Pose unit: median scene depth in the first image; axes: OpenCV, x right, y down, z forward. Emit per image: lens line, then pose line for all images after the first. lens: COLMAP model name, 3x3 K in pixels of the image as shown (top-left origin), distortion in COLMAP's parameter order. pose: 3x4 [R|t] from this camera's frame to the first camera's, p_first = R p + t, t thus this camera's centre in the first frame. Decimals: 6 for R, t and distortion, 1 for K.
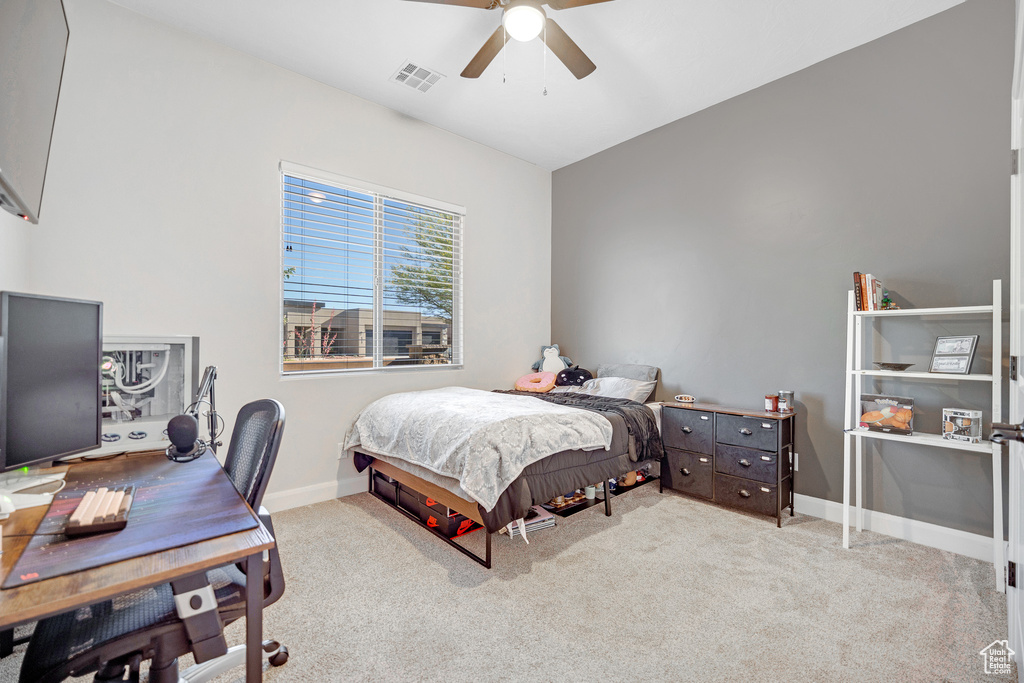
lens RADIAL K [[417.8, 0, 512.7], [0, 417.8, 342.6], [0, 0, 1]] dist [-0.000632, -0.000282]
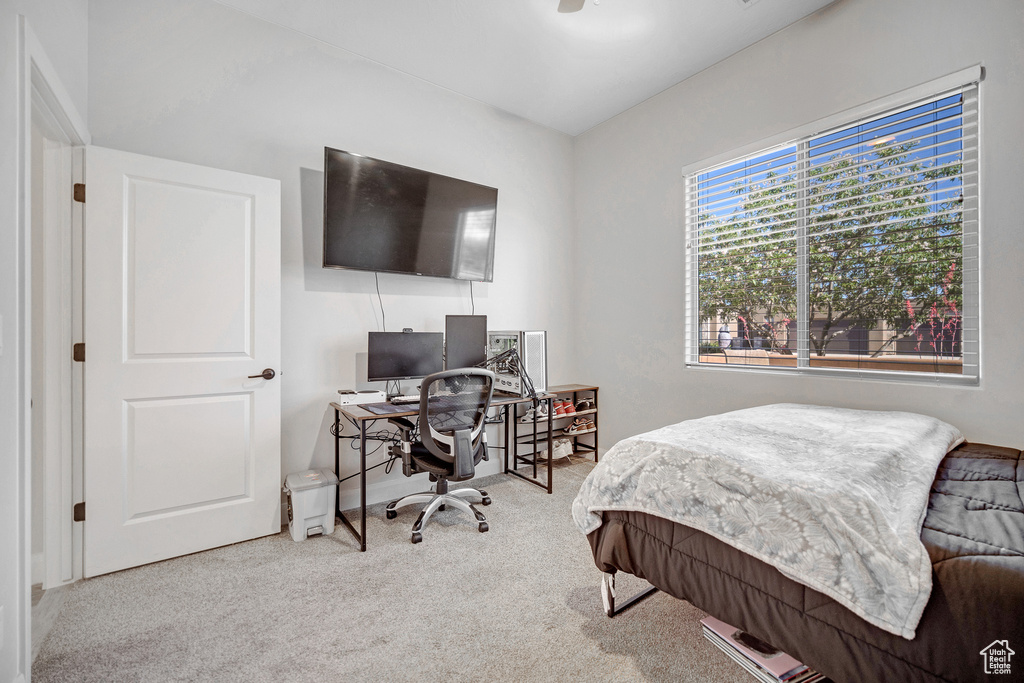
lens RADIAL K [[417.8, 0, 514.0], [0, 417.8, 338.4], [0, 0, 1]] dist [-0.000632, -0.000282]
pose [[-0.060490, 0.003490, -0.998163, 0.667779], [0.001111, 0.999994, 0.003429, 0.007228], [0.998168, -0.000902, -0.060494, 0.775856]]
